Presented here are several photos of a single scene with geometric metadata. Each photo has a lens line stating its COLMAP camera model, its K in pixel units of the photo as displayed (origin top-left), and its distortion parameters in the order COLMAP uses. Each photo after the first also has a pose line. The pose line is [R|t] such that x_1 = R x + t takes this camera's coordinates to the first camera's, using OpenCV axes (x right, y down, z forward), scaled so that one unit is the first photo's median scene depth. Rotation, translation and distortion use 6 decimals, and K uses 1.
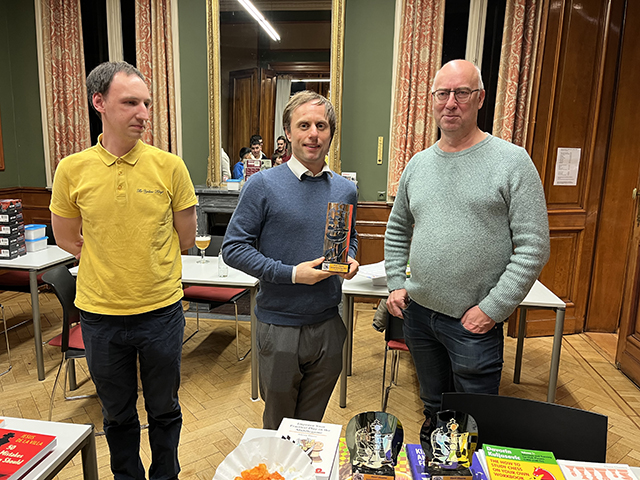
lens RADIAL K [[486.2, 0, 325.7], [0, 486.2, 244.1], [0, 0, 1]] dist [0.066060, -0.092838]
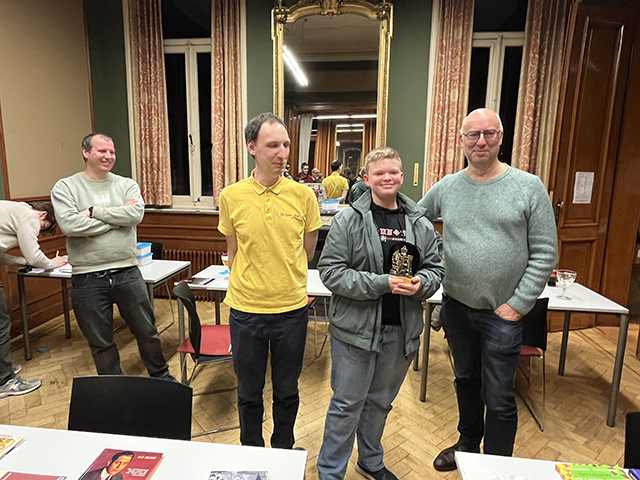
lens RADIAL K [[393.1, 0, 316.6], [0, 393.1, 235.9], [0, 0, 1]] dist [-0.003666, -0.001060]
pose [[0.999929, -0.011909, 0.000075, -0.138758], [0.011906, 0.999521, -0.028575, -0.019289], [0.000265, 0.028574, 0.999592, 0.048733]]
